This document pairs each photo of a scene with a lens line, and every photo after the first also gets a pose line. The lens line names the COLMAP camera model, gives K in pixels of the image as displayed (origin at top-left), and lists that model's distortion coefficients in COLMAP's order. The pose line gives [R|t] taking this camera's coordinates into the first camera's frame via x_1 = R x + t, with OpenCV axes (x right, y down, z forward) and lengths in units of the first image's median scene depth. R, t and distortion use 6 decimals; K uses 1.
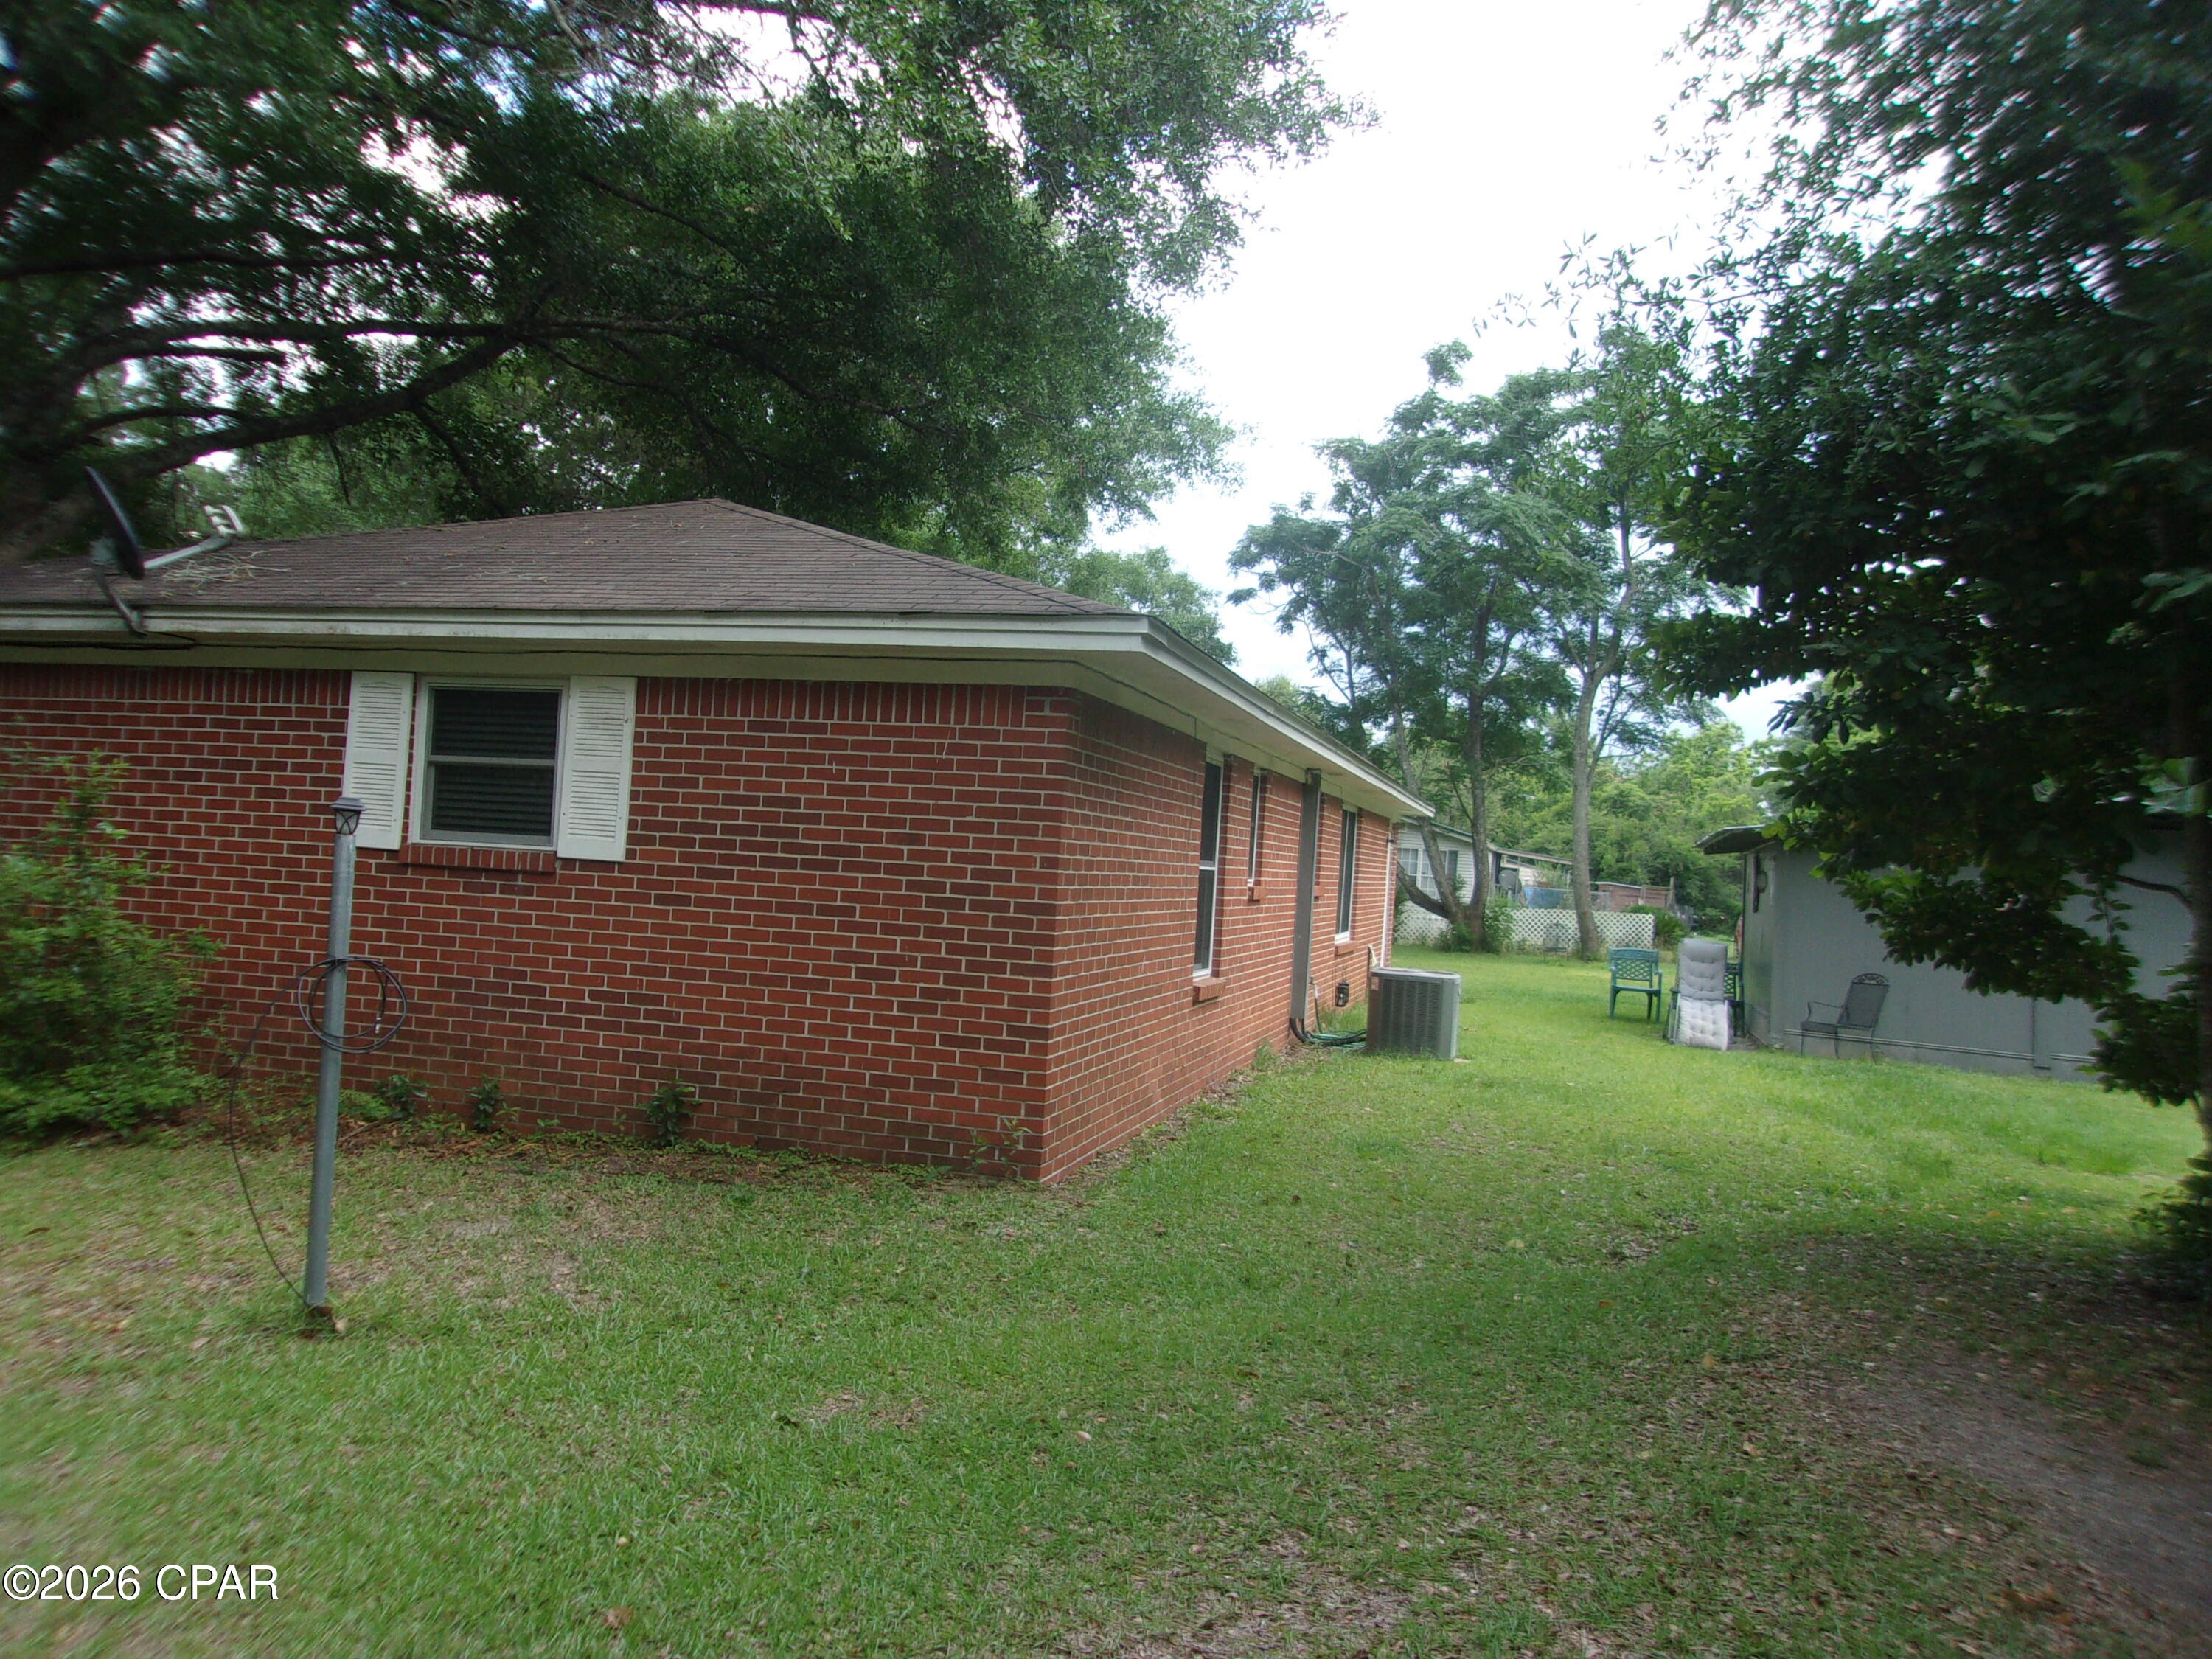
lens RADIAL K [[1714.7, 0, 1086.8], [0, 1714.7, 831.9], [0, 0, 1]] dist [-0.009435, 0.011906]
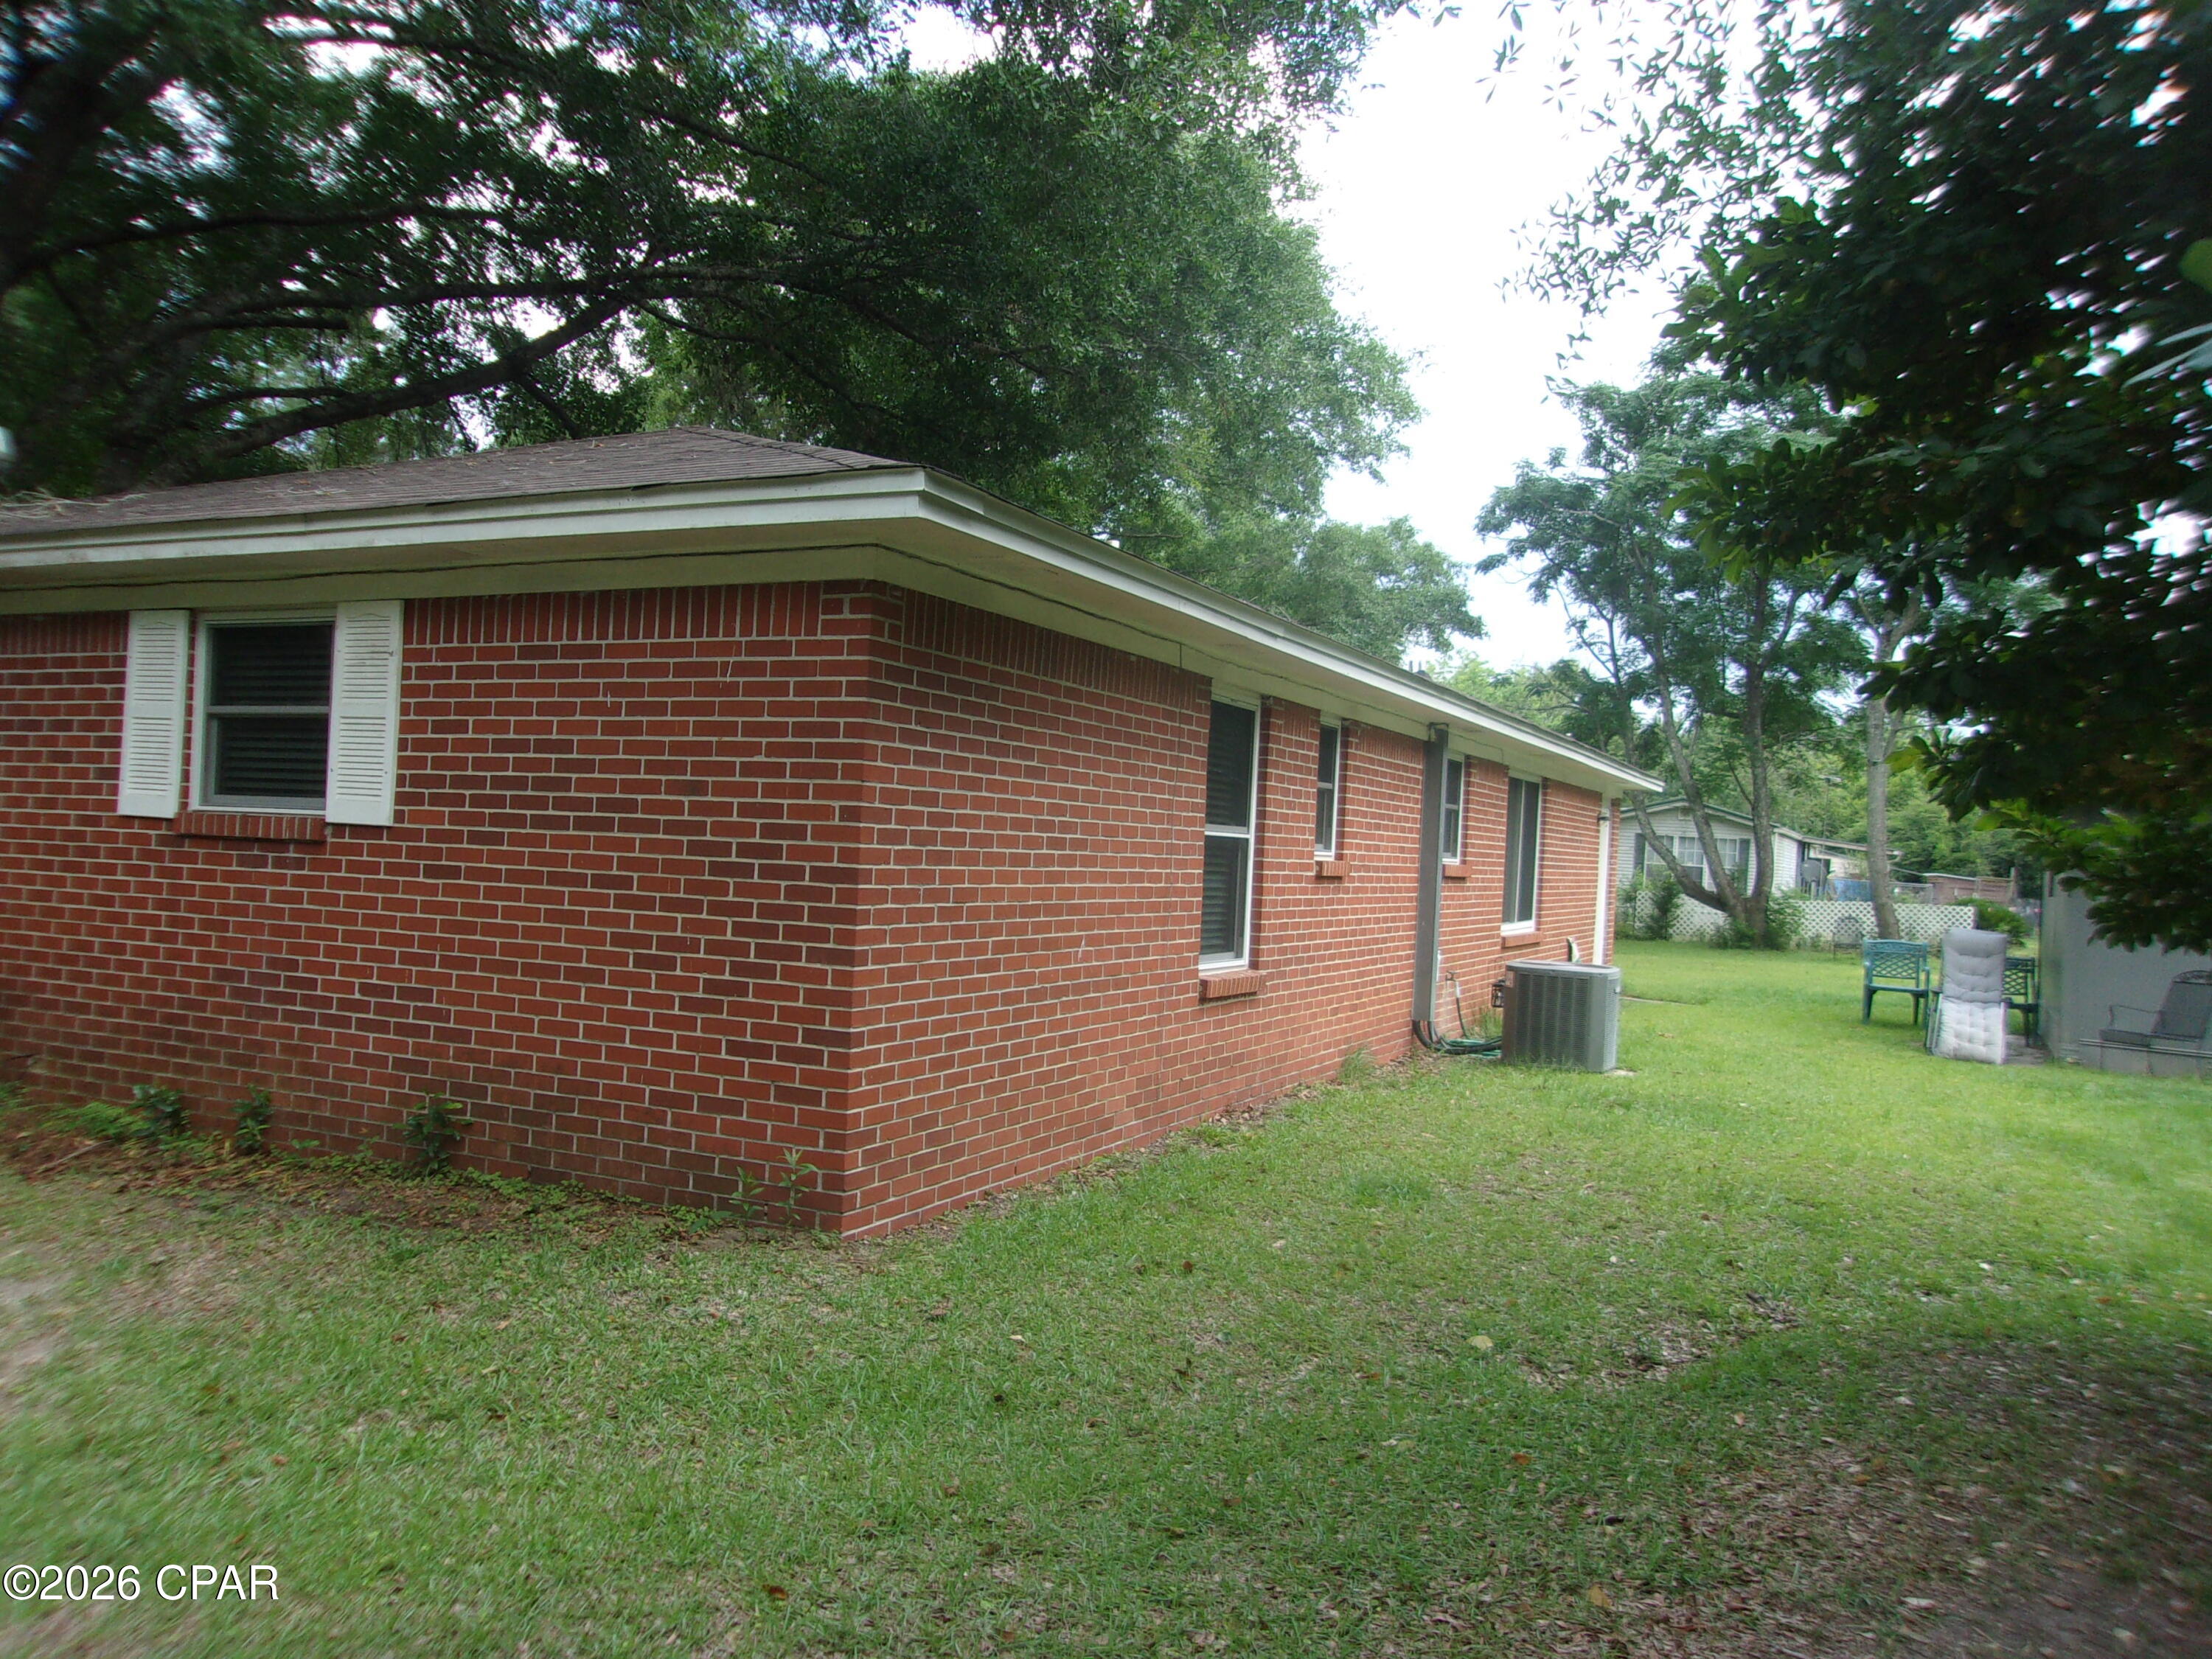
lens RADIAL K [[1704.3, 0, 1106.5], [0, 1704.3, 847.4], [0, 0, 1]] dist [-0.083180, 0.184086]
pose [[0.983163, -0.014858, -0.182124, 0.202217], [0.015869, 0.999866, 0.004097, 0.028467], [0.182039, -0.006918, 0.983267, 0.257463]]
